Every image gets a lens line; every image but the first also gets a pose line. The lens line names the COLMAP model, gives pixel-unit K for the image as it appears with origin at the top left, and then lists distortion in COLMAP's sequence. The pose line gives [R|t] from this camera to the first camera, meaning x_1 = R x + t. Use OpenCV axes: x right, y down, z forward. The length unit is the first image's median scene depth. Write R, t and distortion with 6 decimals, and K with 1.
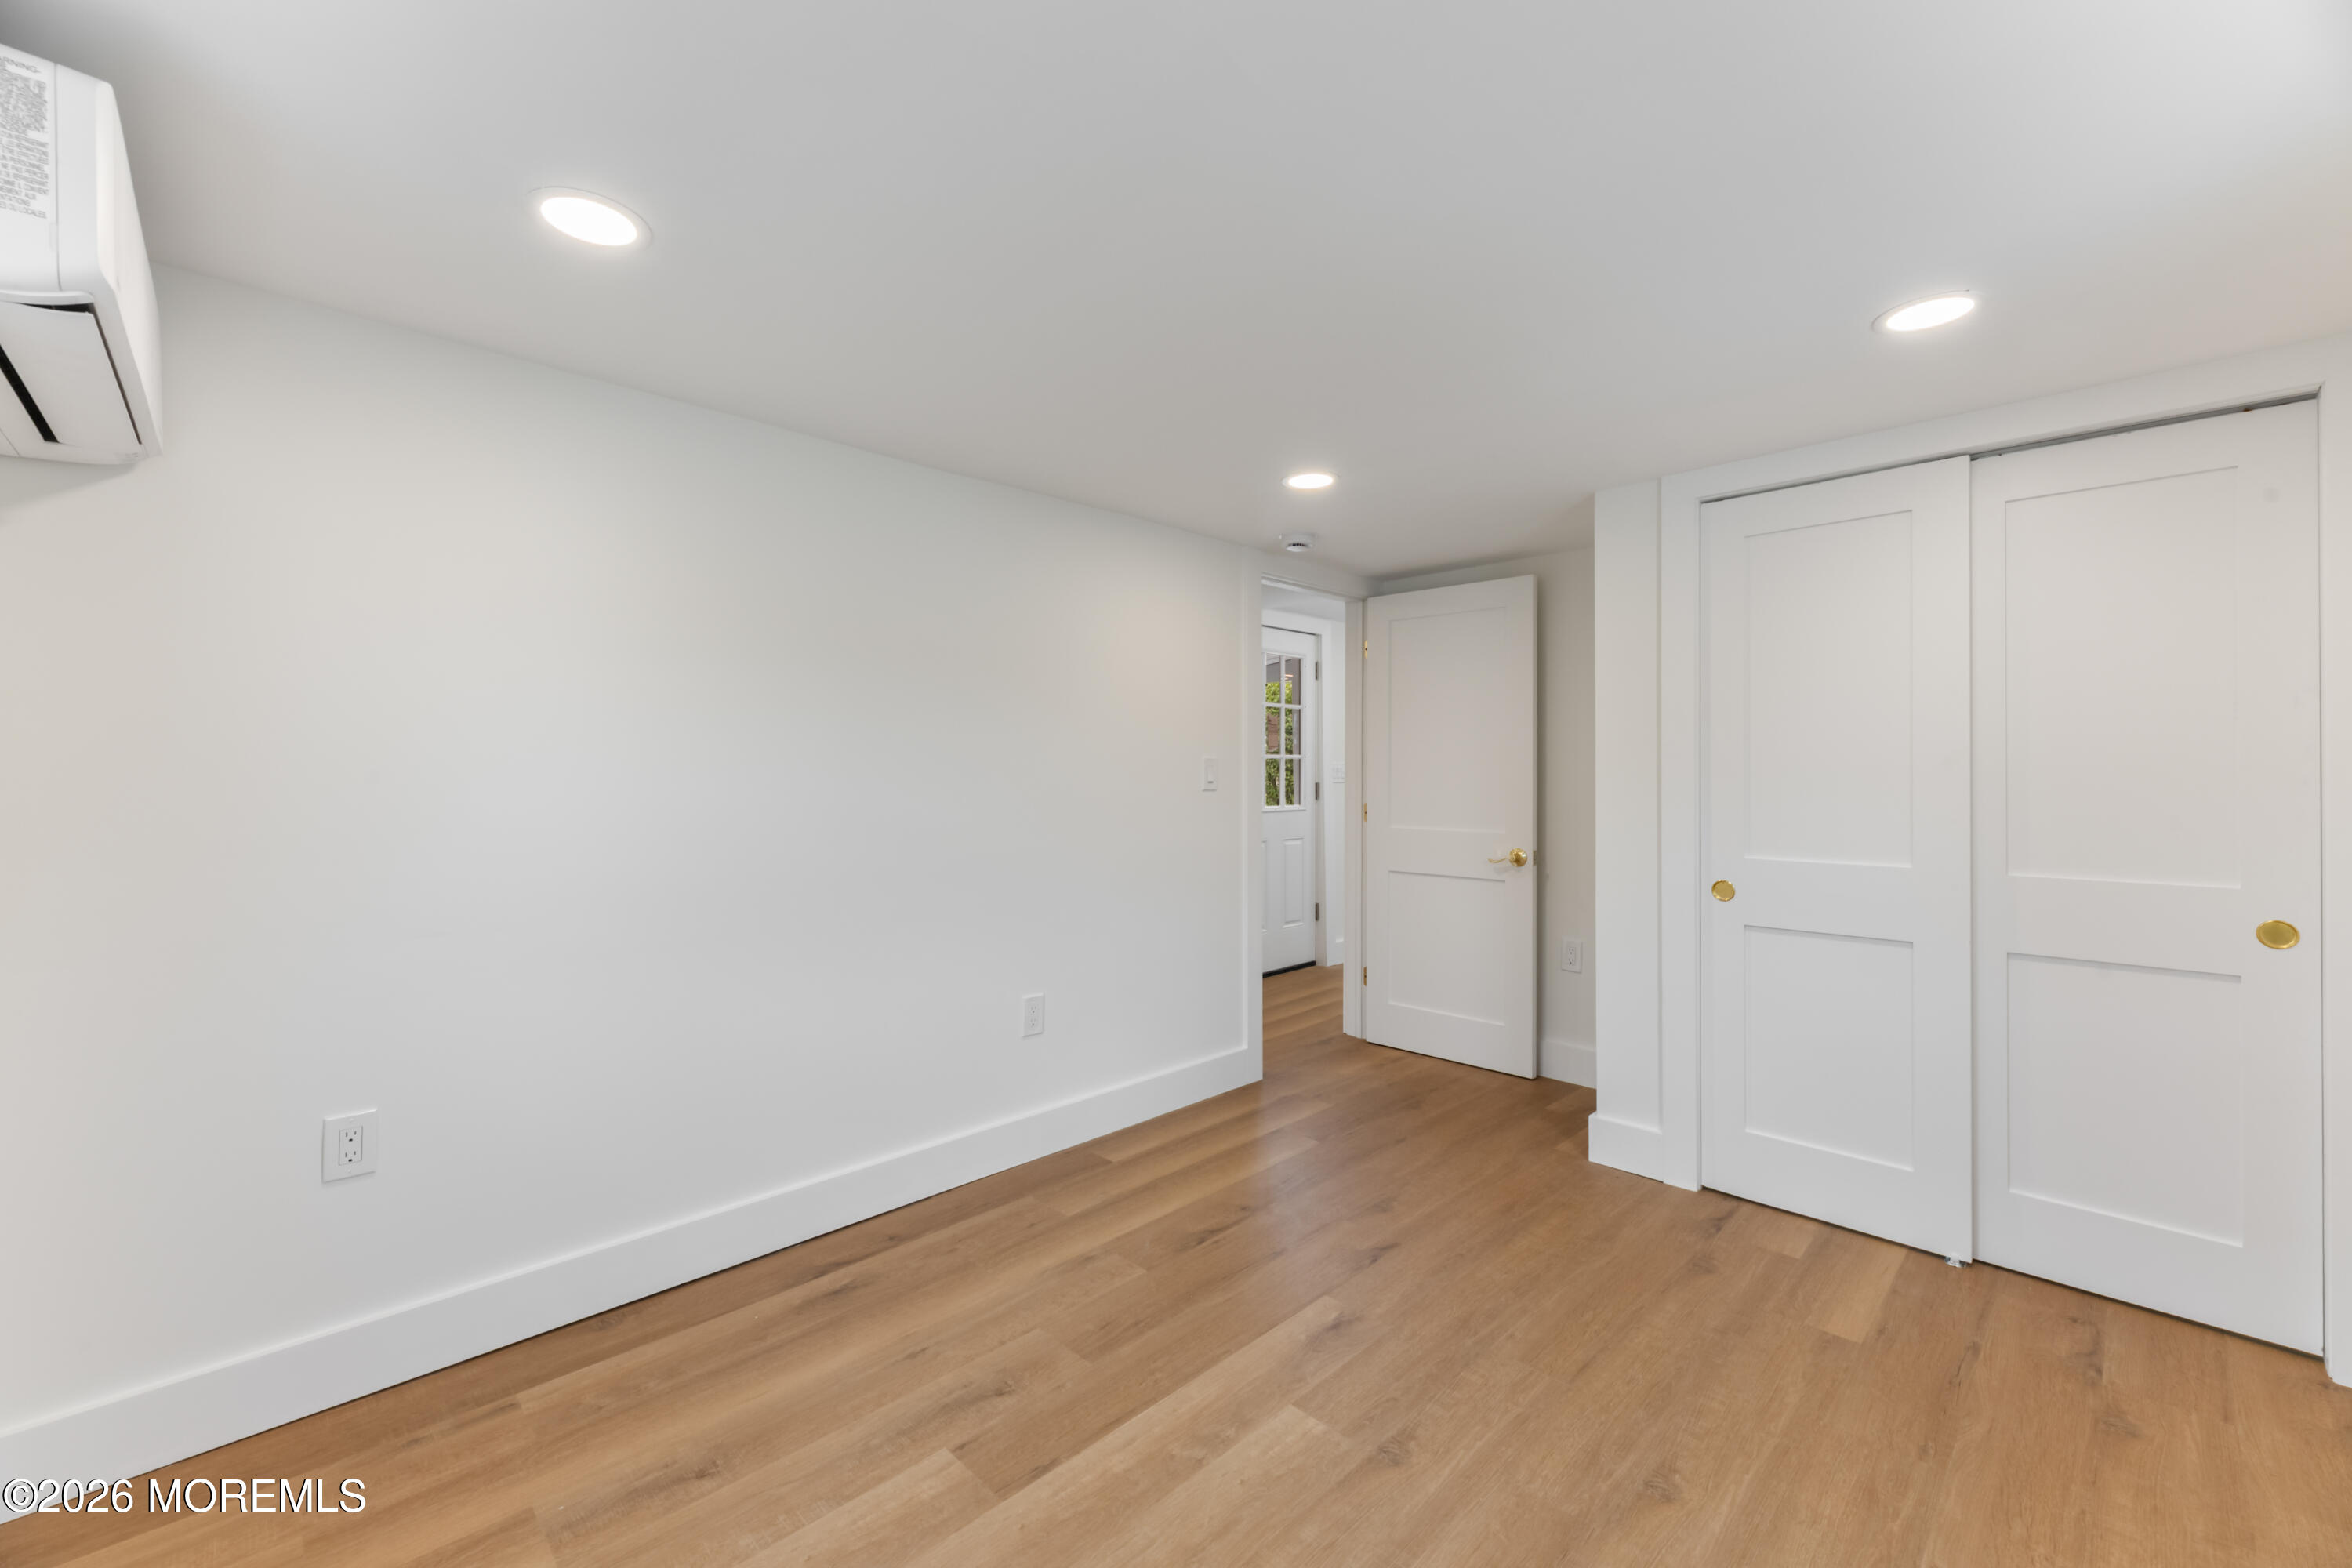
lens RADIAL K [[951.8, 0, 1180.3], [0, 951.8, 783.2], [0, 0, 1]] dist [0.006459, -0.003151]
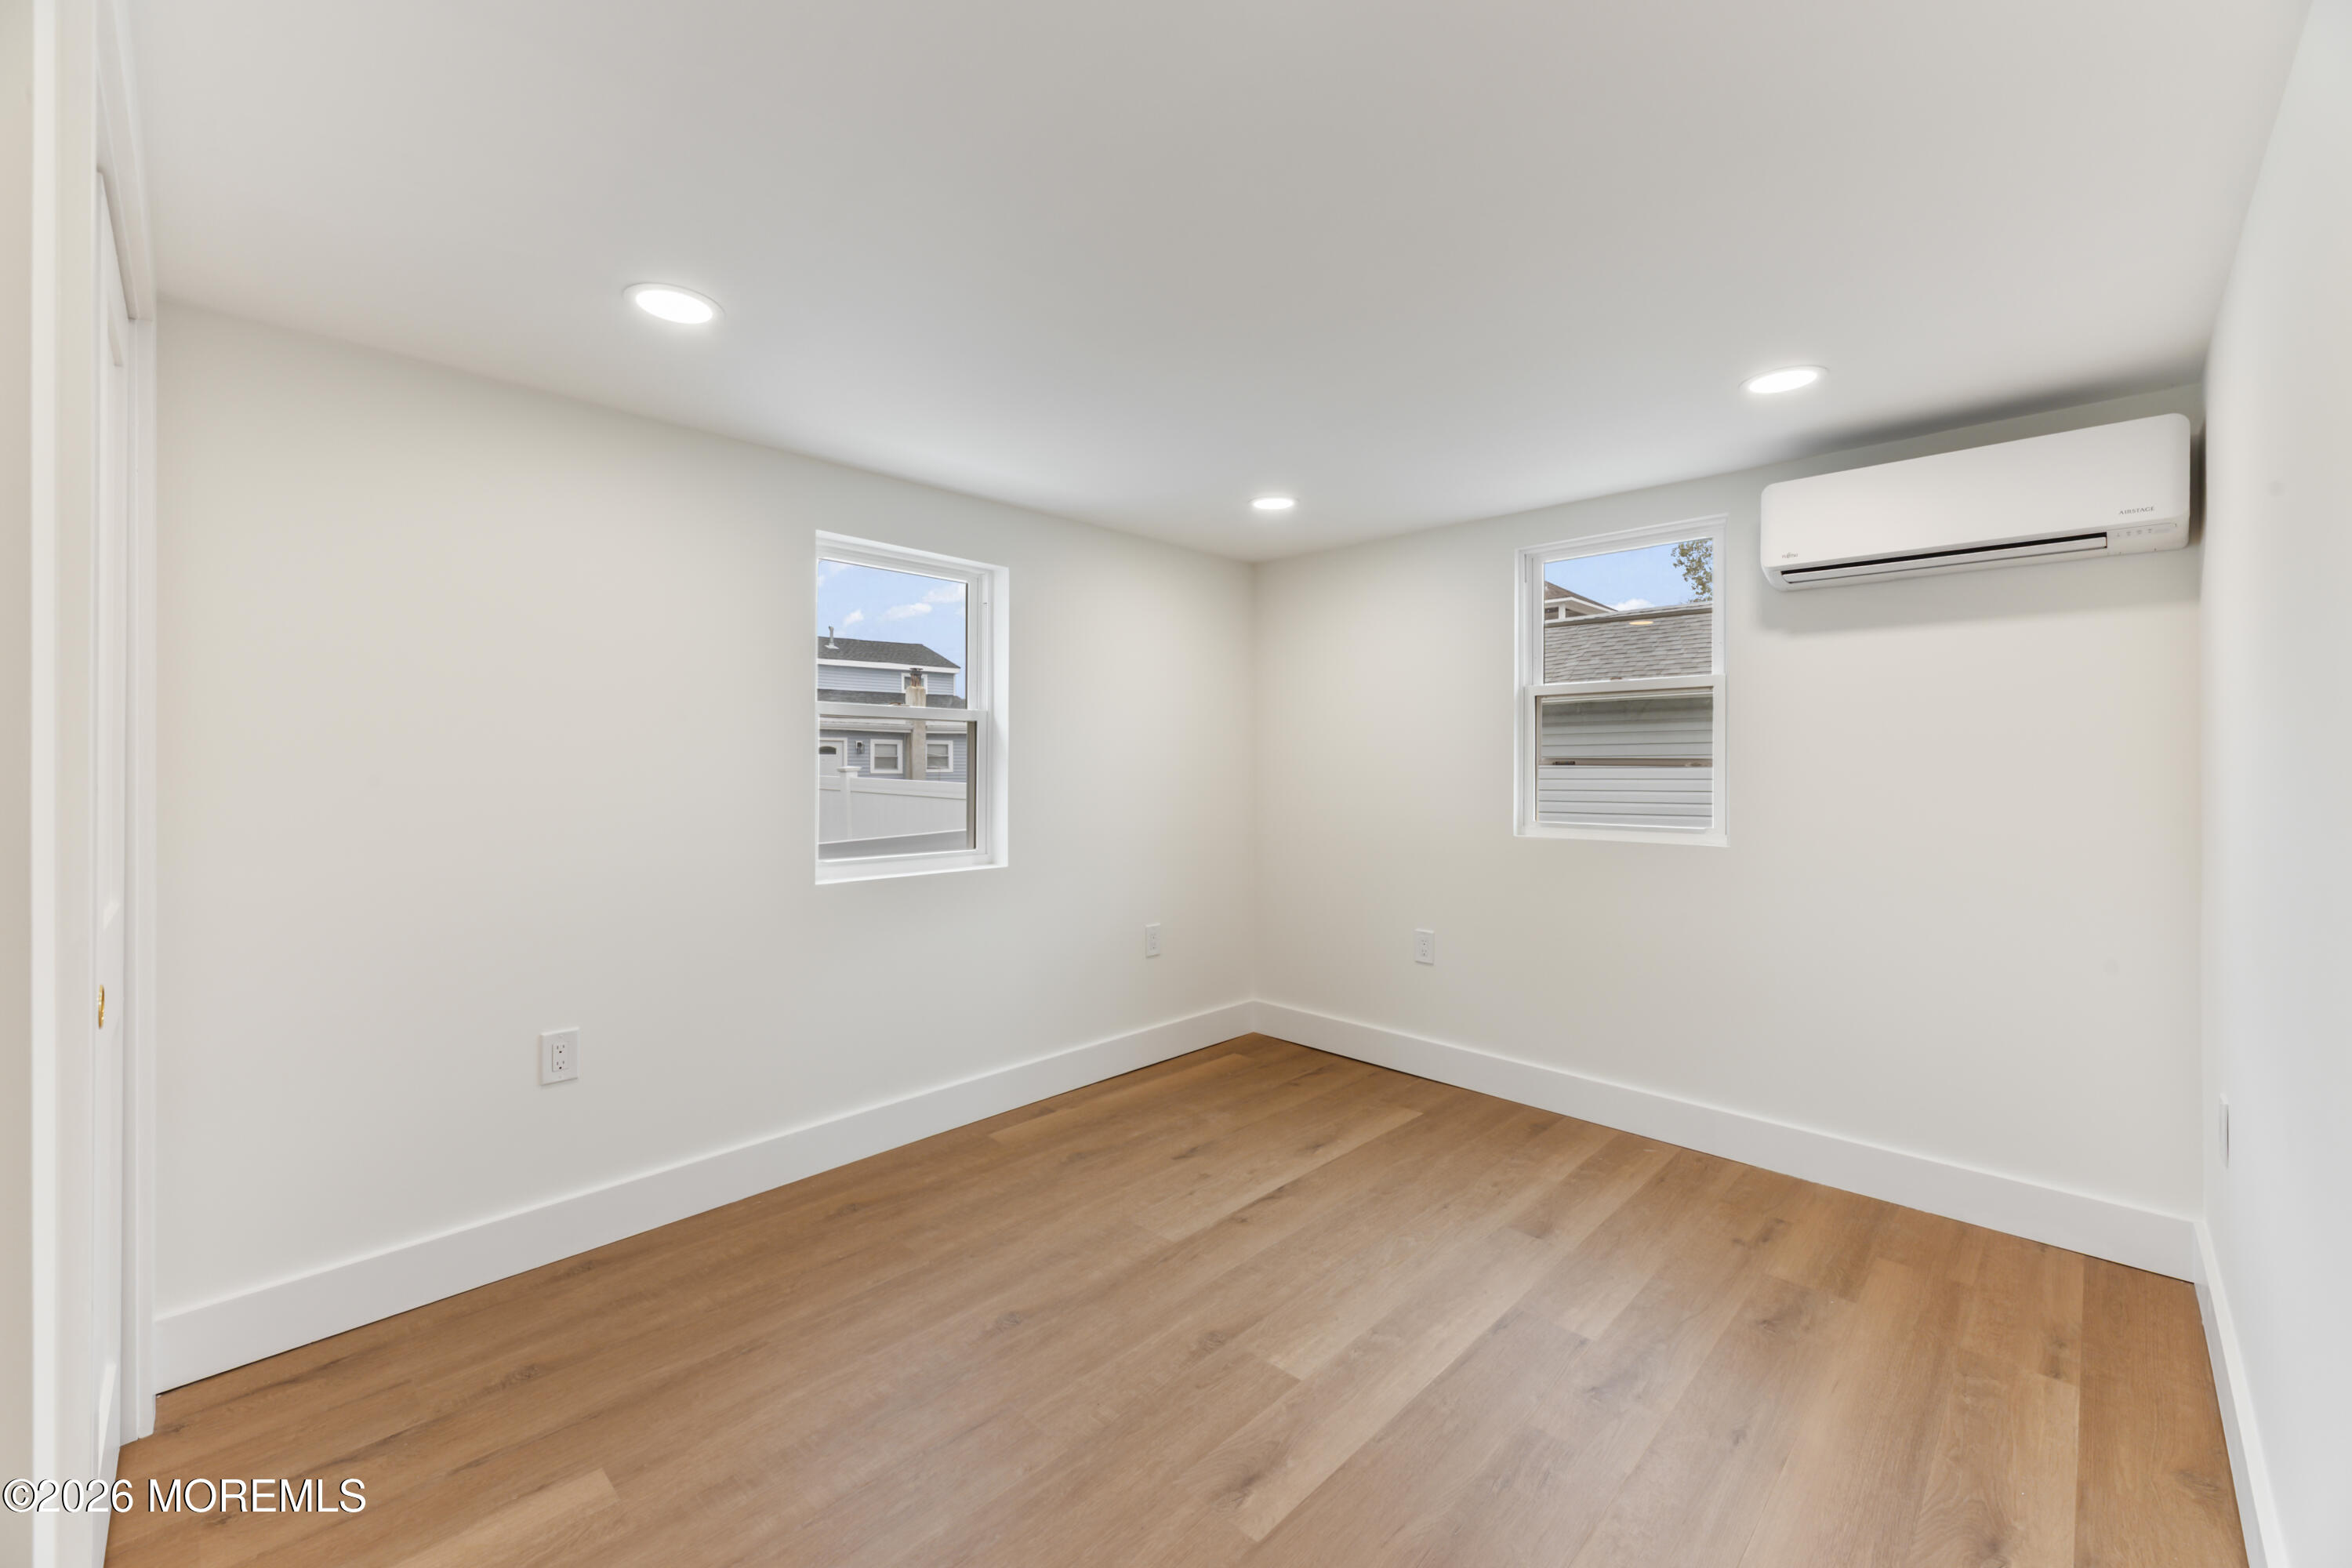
lens RADIAL K [[951.8, 0, 1182.4], [0, 951.8, 764.4], [0, 0, 1]] dist [0.006459, -0.003151]
pose [[-0.999723, -0.000748, -0.023526, 0.276880], [-0.000933, 0.999969, 0.007846, -0.016480], [0.023519, 0.007866, -0.999692, 2.081126]]
